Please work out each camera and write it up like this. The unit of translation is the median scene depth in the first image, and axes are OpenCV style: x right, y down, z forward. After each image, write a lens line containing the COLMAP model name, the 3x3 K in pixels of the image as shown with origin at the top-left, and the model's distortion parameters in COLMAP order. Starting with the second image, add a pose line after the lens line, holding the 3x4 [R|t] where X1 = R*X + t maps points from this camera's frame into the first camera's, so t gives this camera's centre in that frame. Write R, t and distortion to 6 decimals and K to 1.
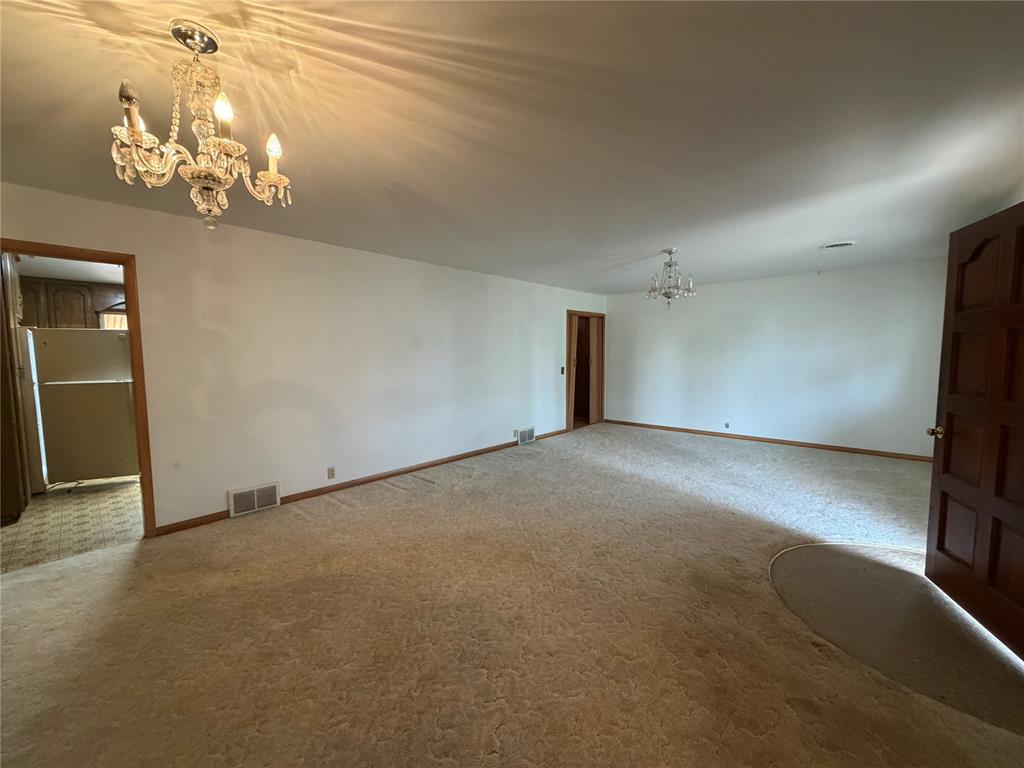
lens RADIAL K [[409.2, 0, 509.4], [0, 409.2, 385.0], [0, 0, 1]] dist [0.002621, 0.000052]
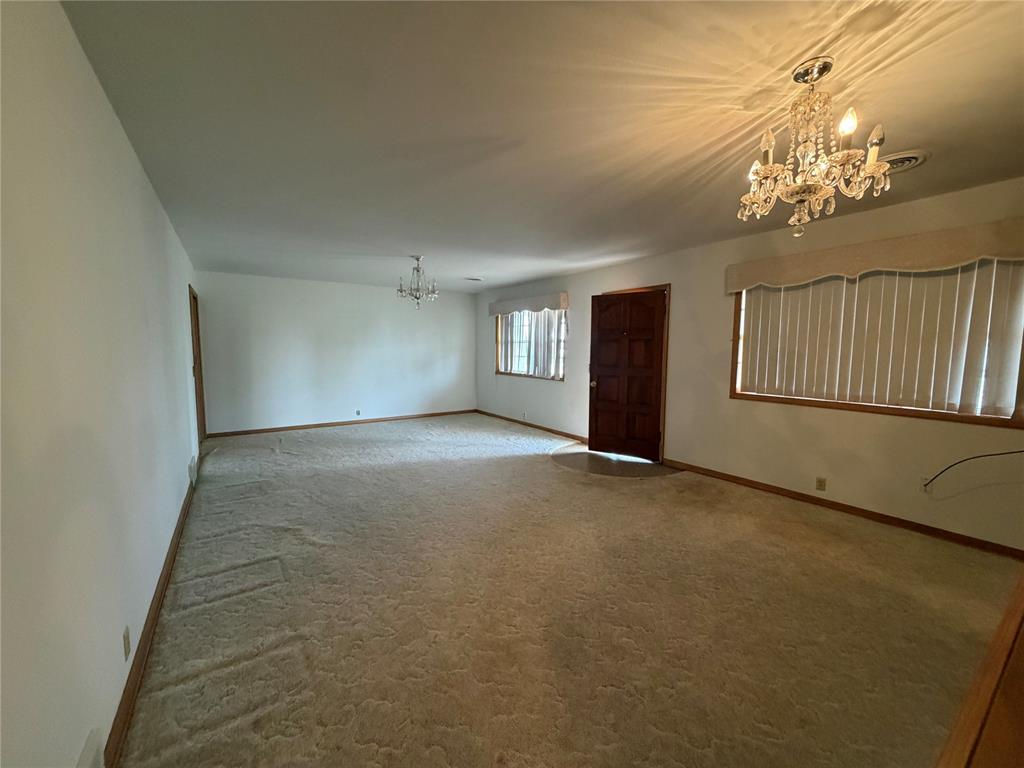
lens RADIAL K [[409.2, 0, 508.9], [0, 409.2, 383.0], [0, 0, 1]] dist [0.002621, 0.000052]
pose [[0.225861, -0.074239, 0.971327, -0.830467], [0.070219, 0.995739, 0.059777, -0.037963], [-0.971626, 0.054705, 0.230111, 0.624352]]
